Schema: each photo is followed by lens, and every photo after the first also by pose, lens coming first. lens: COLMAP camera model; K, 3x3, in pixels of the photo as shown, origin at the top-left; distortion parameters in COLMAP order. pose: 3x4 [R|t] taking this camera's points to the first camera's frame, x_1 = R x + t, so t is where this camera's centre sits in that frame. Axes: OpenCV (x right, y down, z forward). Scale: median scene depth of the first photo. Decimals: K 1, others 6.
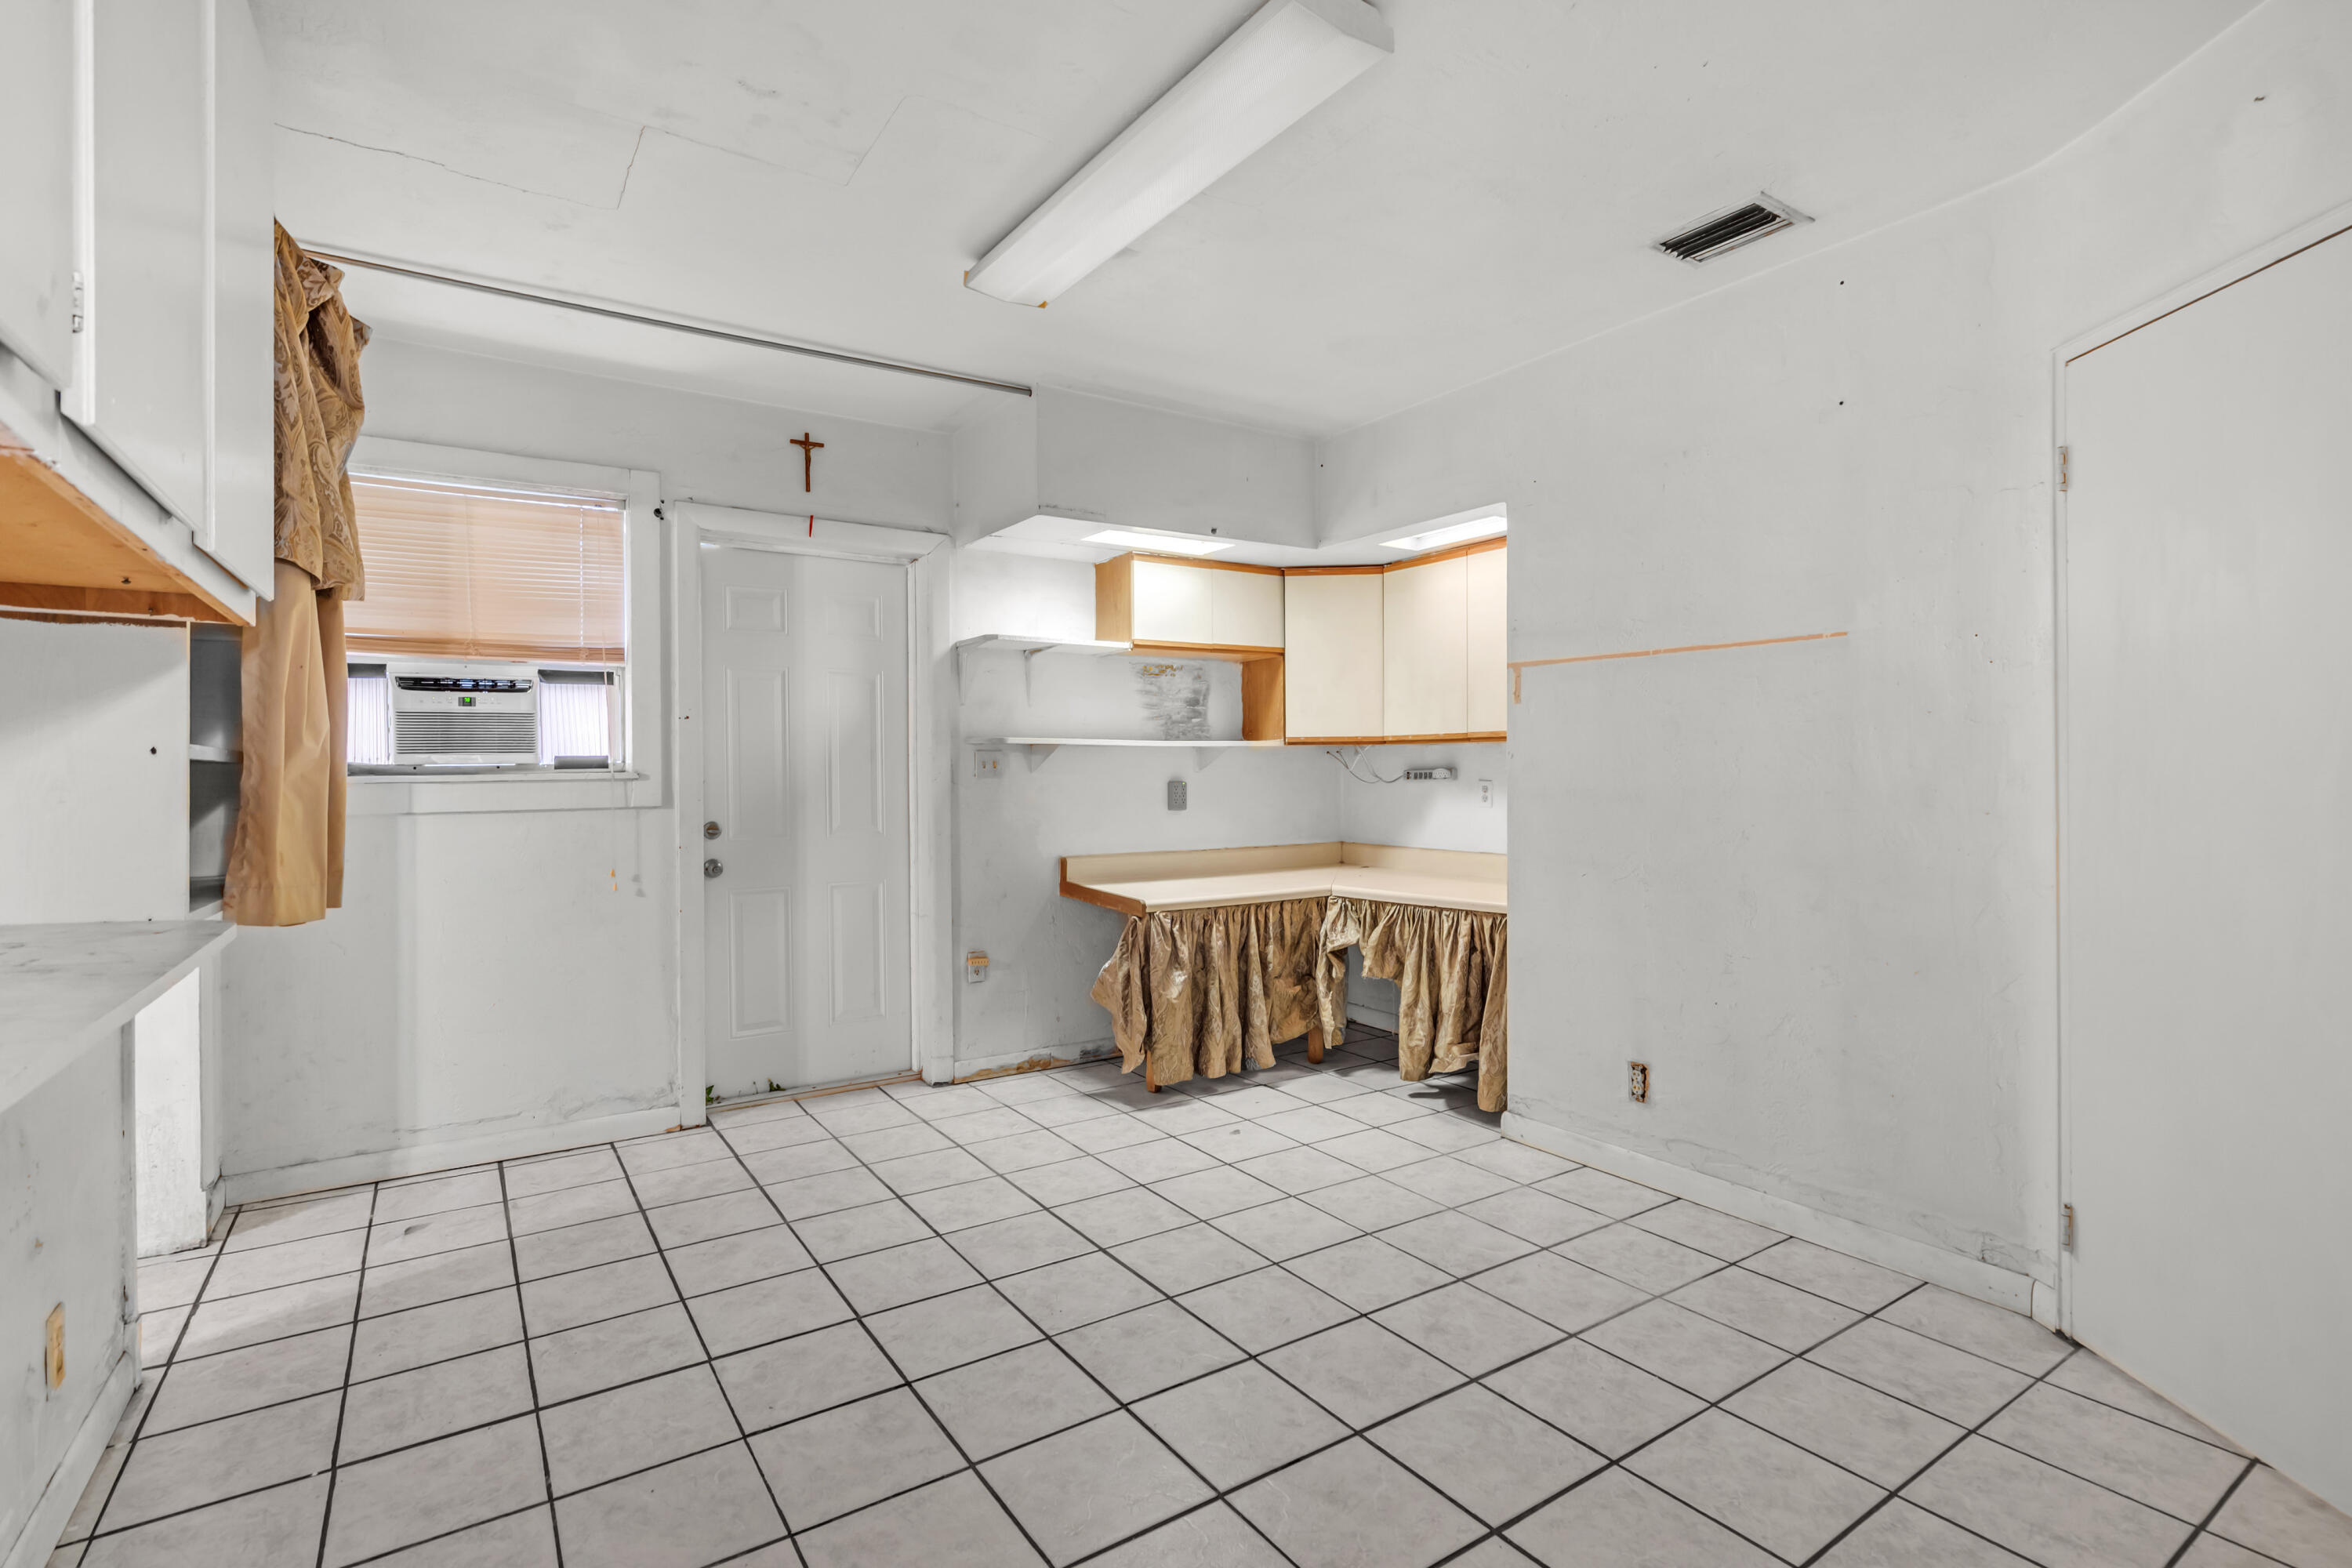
lens RADIAL K [[1107.7, 0, 1178.3], [0, 1107.7, 771.1], [0, 0, 1]] dist [0.000183, -0.000045]
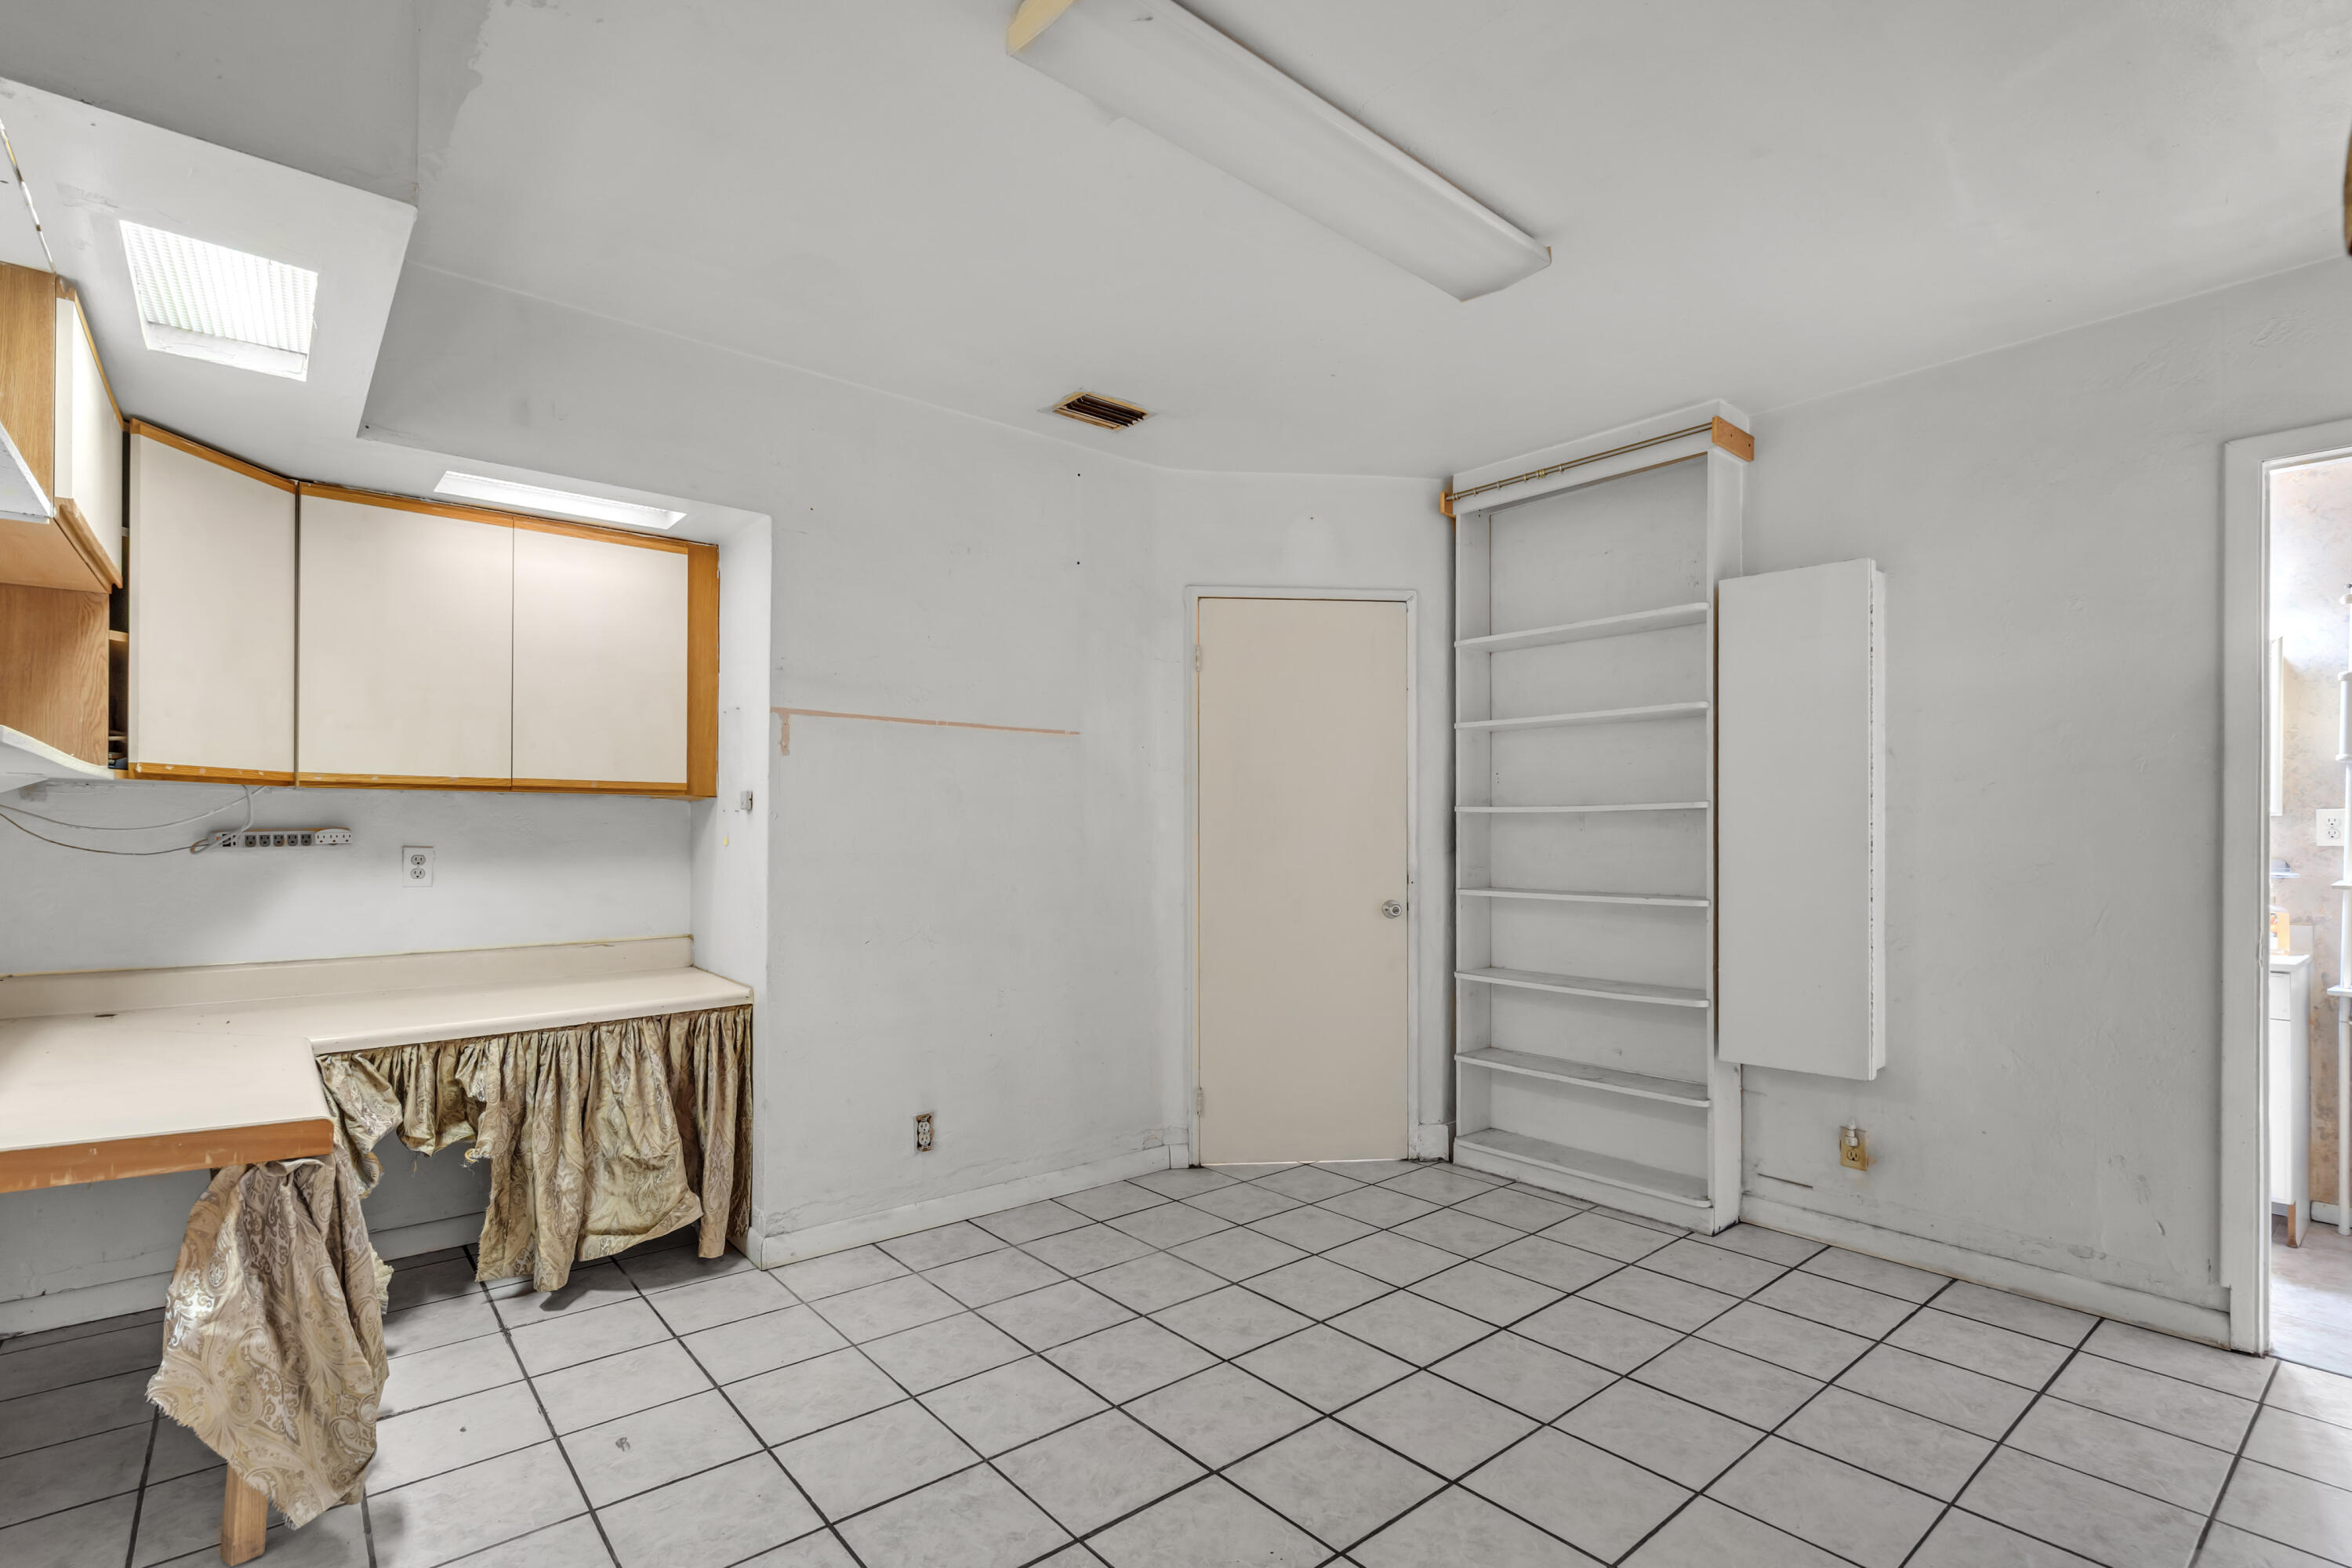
lens RADIAL K [[1100.9, 0, 1190.4], [0, 1100.9, 817.6], [0, 0, 1]] dist [-0.000336, 0.000348]
pose [[-0.109479, 0.017470, 0.993836, -0.639037], [-0.000358, 0.999845, -0.017615, 0.002675], [-0.993989, -0.002285, -0.109456, 0.855863]]
